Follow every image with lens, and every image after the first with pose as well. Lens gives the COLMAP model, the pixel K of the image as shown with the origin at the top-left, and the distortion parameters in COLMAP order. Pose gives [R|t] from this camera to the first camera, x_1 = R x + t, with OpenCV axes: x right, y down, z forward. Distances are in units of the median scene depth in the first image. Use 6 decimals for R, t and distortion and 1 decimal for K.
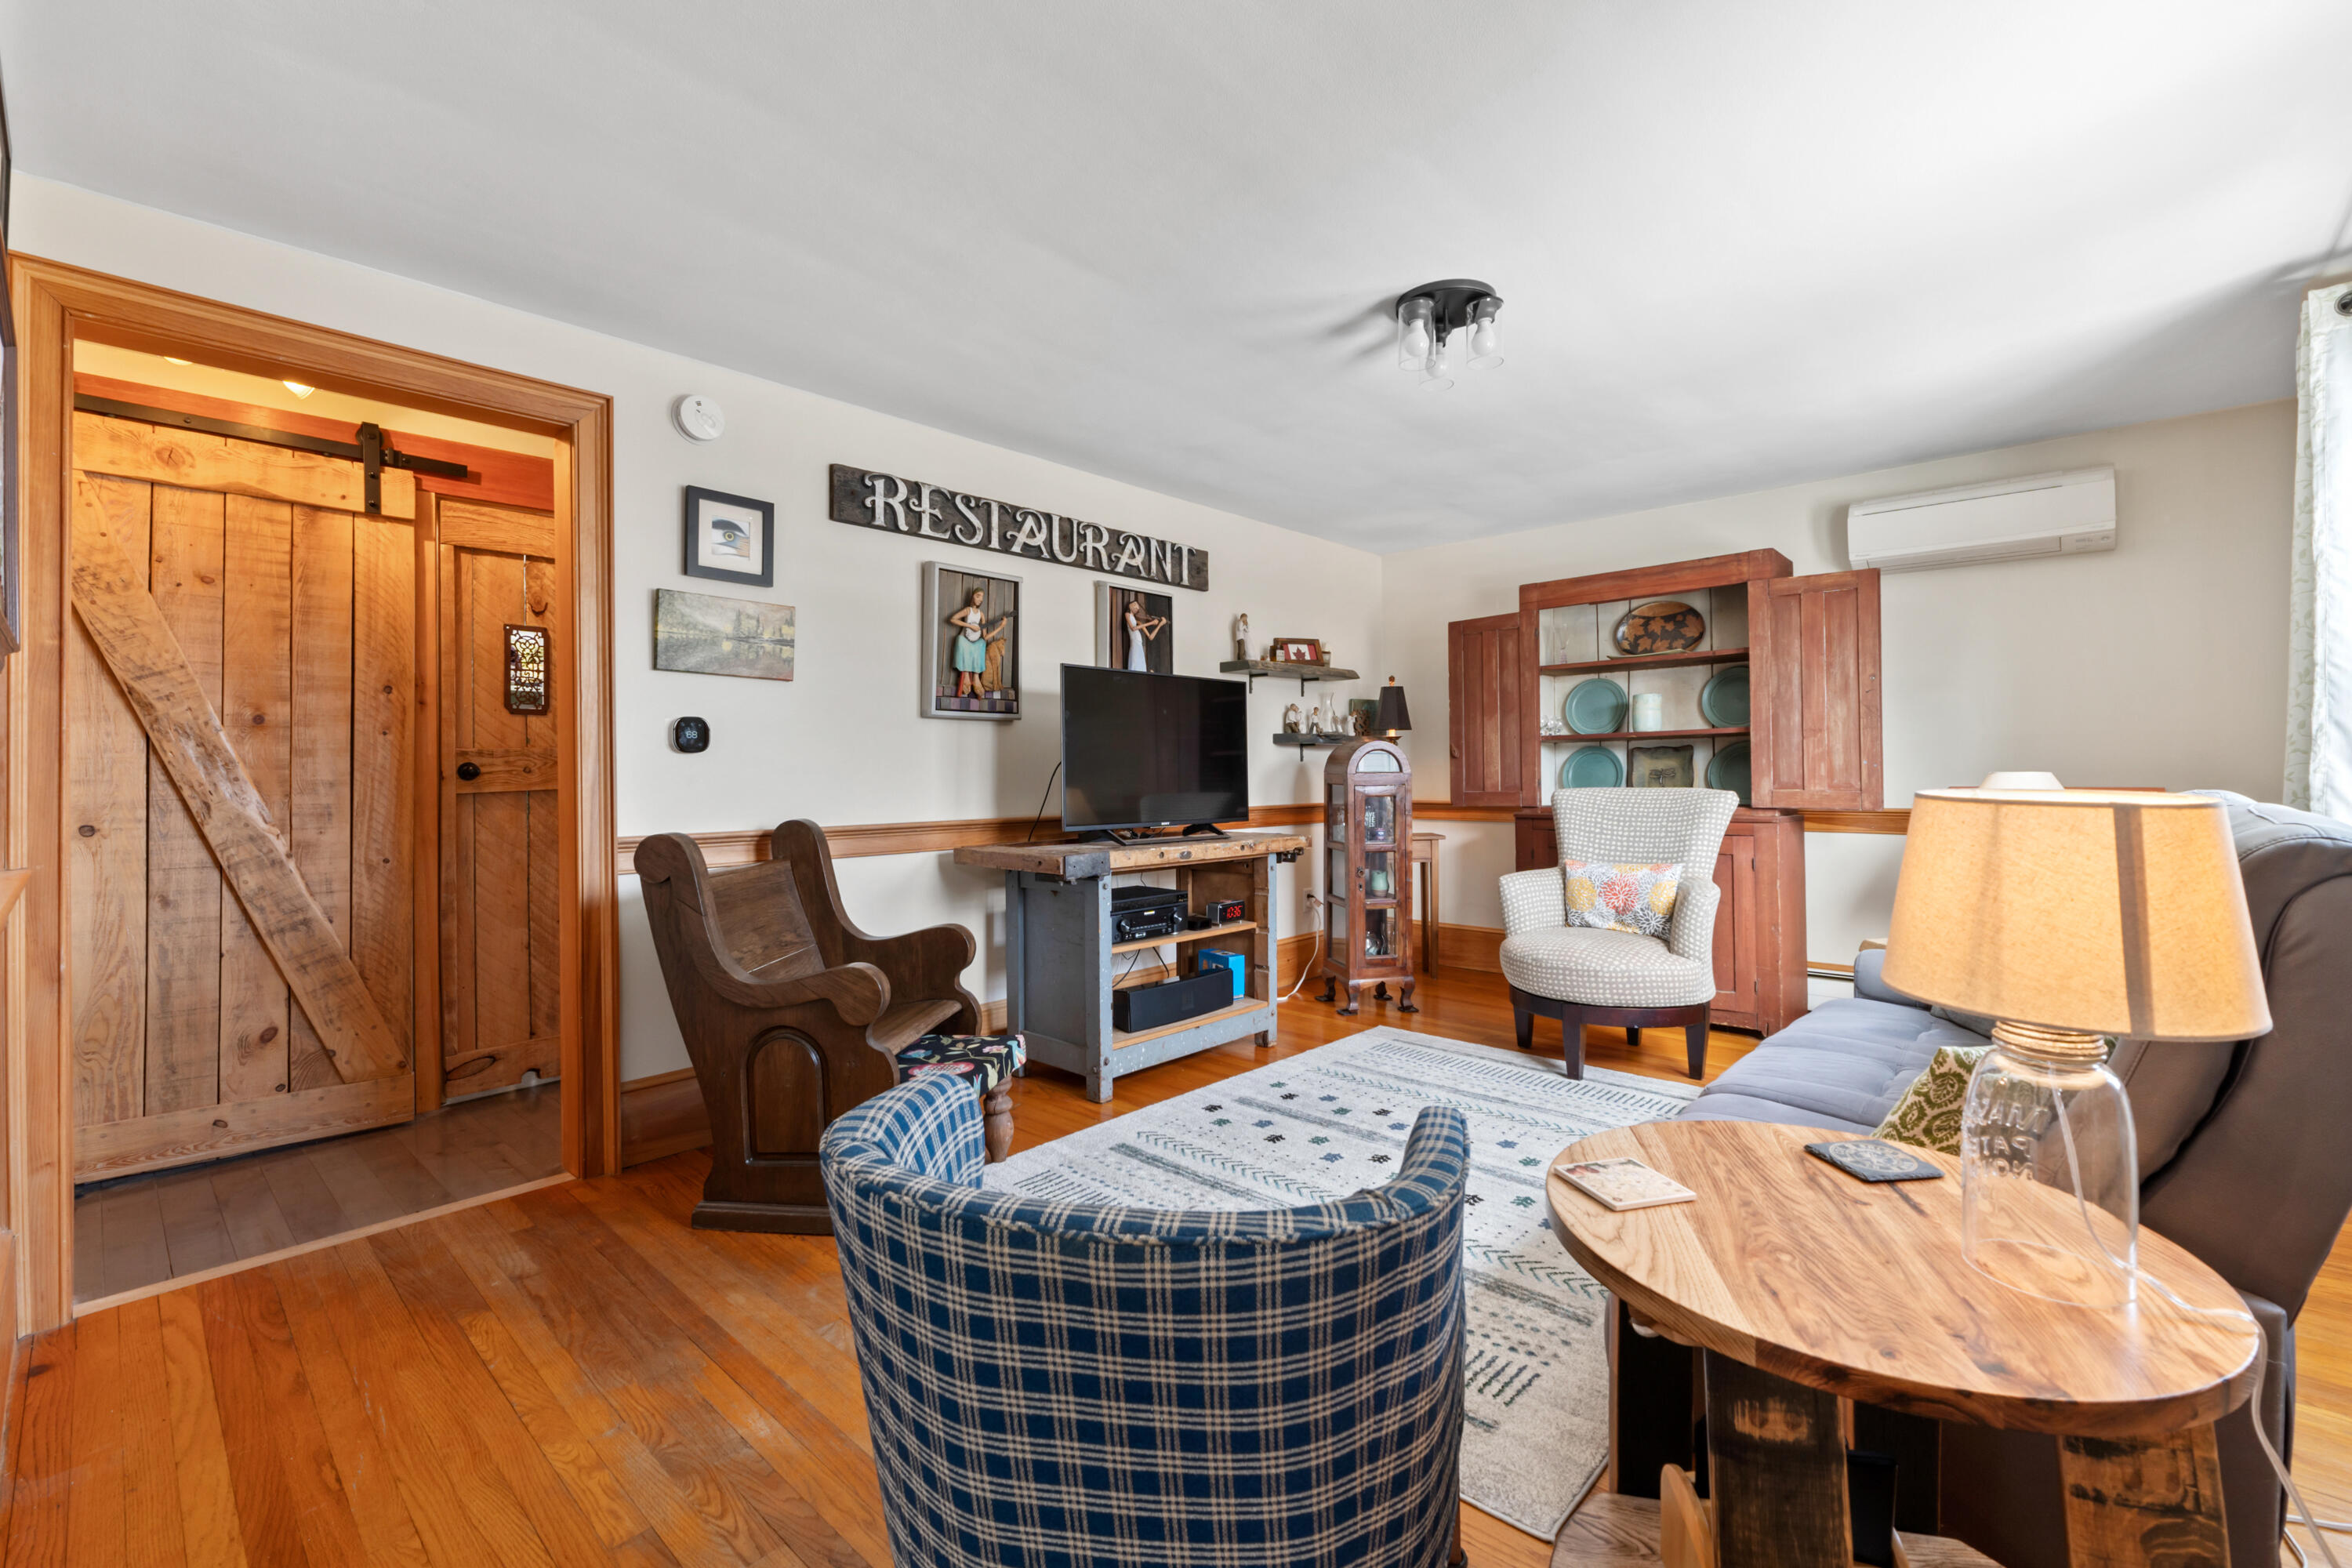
lens RADIAL K [[999.1, 0, 1165.8], [0, 999.1, 764.5], [0, 0, 1]] dist [-0.007006, 0.000095]
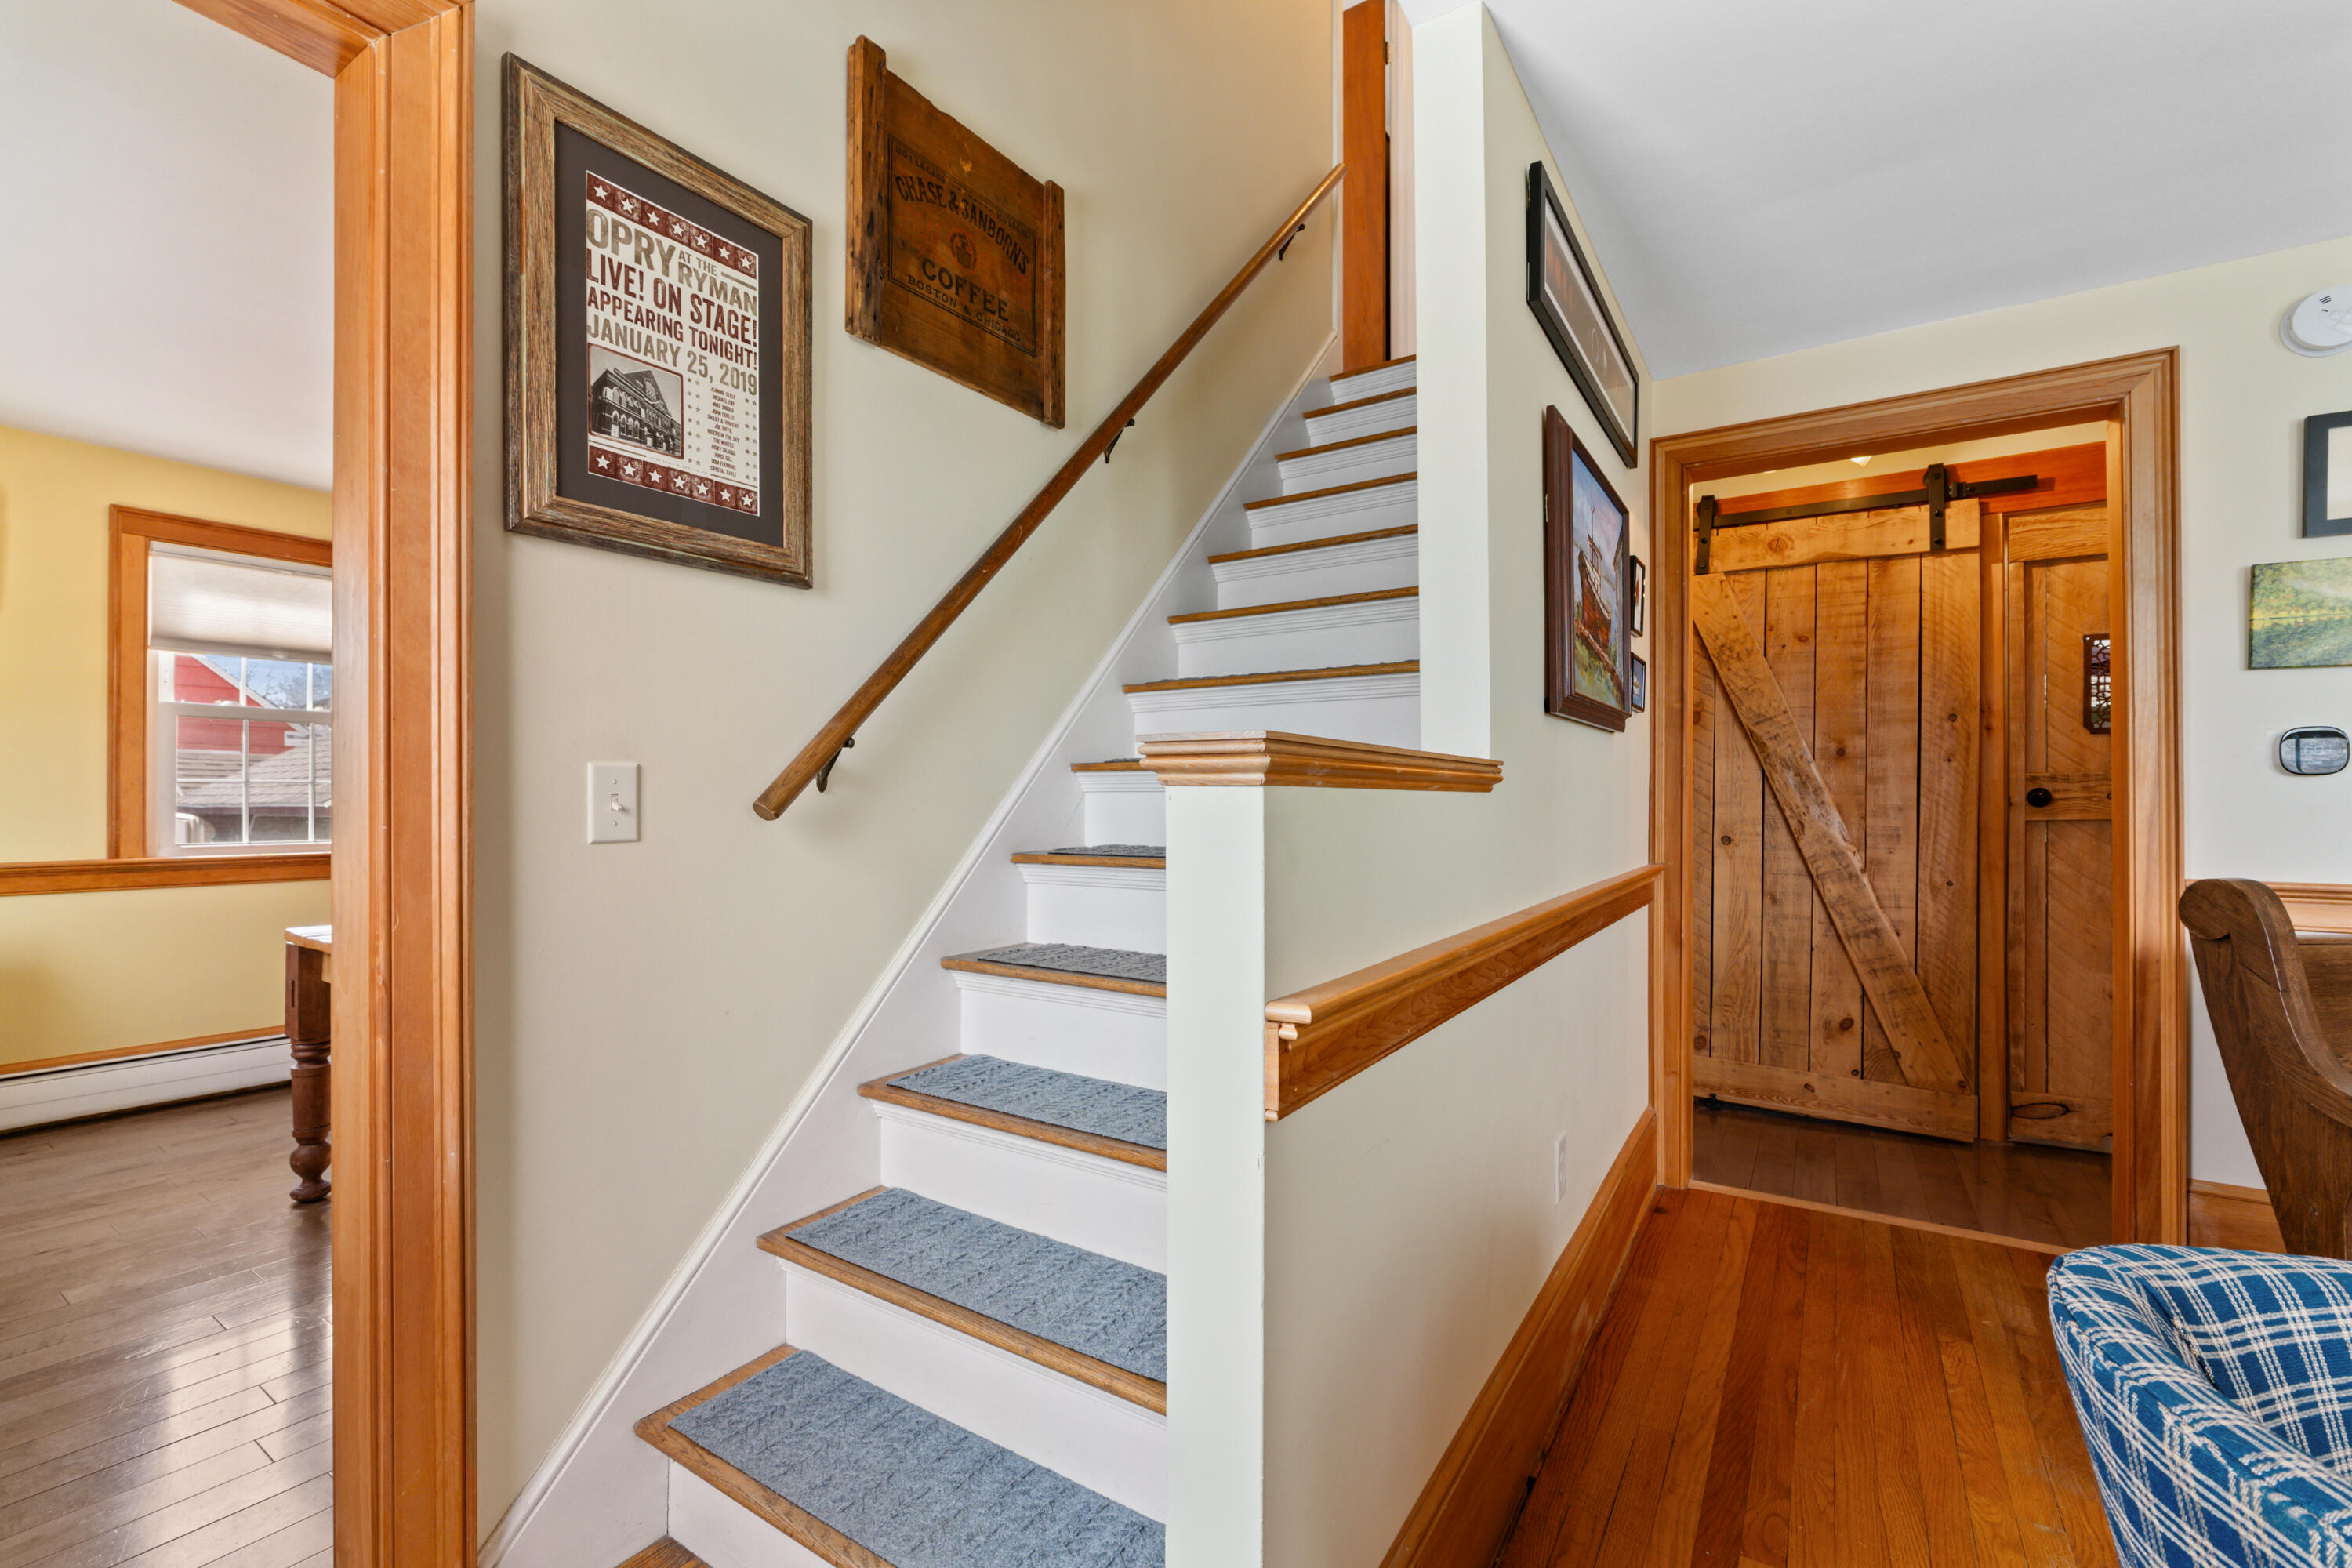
lens RADIAL K [[999.1, 0, 1168.8], [0, 999.1, 798.0], [0, 0, 1]] dist [-0.007006, 0.000095]
pose [[0.154023, 0.007178, -0.988041, 0.119876], [0.003256, 0.999964, 0.007772, -0.002900], [0.988062, -0.004414, 0.153994, 0.042012]]
